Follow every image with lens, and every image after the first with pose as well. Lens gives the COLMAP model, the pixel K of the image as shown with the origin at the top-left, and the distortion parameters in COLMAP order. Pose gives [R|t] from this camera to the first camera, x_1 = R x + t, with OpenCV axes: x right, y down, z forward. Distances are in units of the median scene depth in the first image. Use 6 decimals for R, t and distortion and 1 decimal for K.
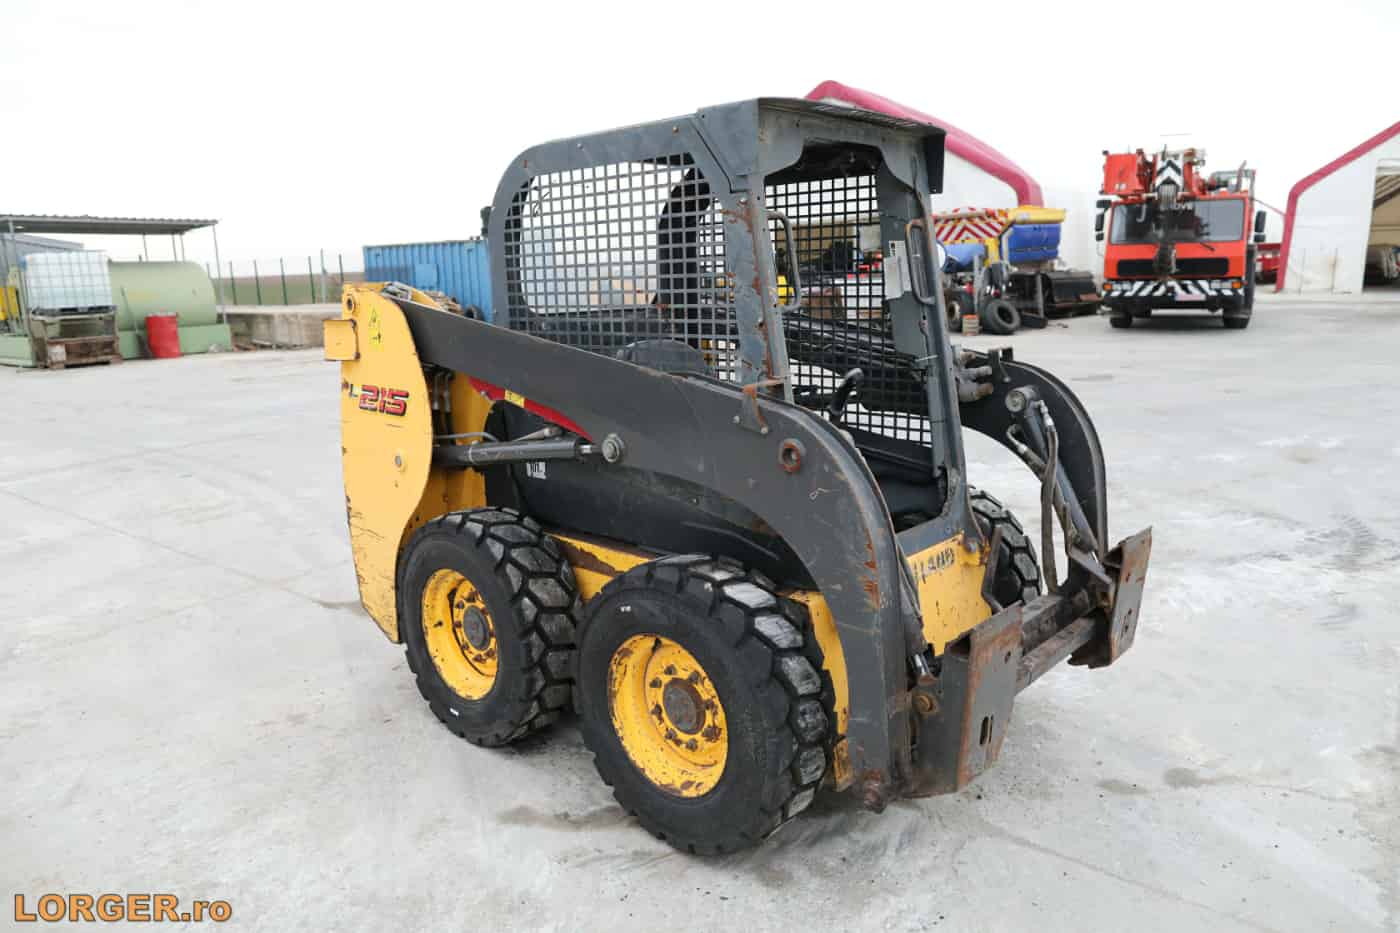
lens RADIAL K [[948.3, 0, 704.0], [0, 948.3, 462.7], [0, 0, 1]] dist [-0.027721, 0.017426]
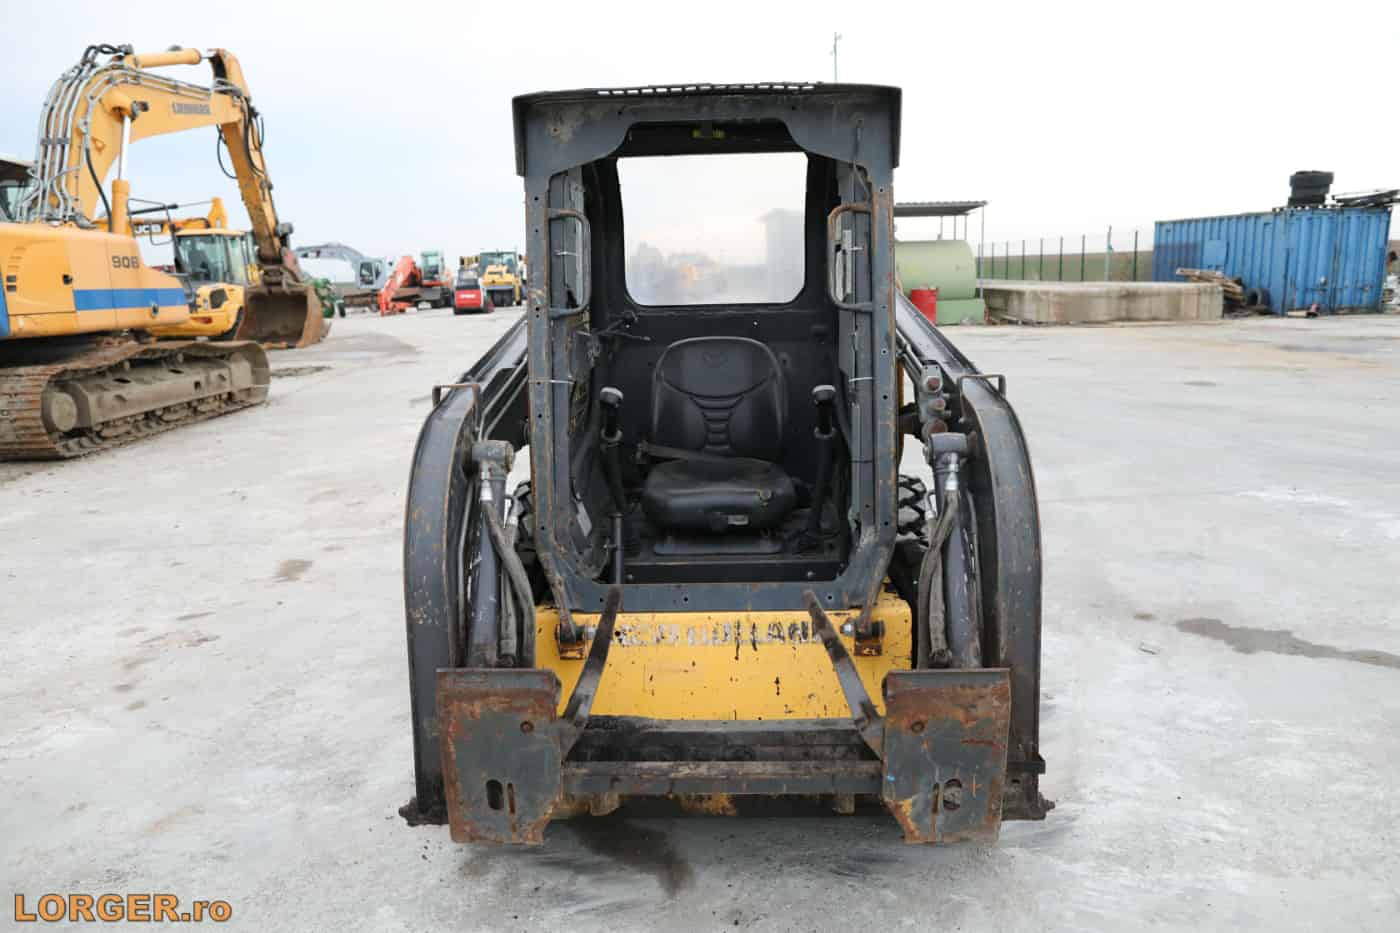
lens RADIAL K [[948.3, 0, 698.0], [0, 948.3, 469.2], [0, 0, 1]] dist [-0.027721, 0.017426]
pose [[0.662737, 0.162258, -0.731063, 0.089712], [-0.139111, 0.985927, 0.092715, -0.011197], [0.735818, 0.040254, 0.675982, 0.046288]]
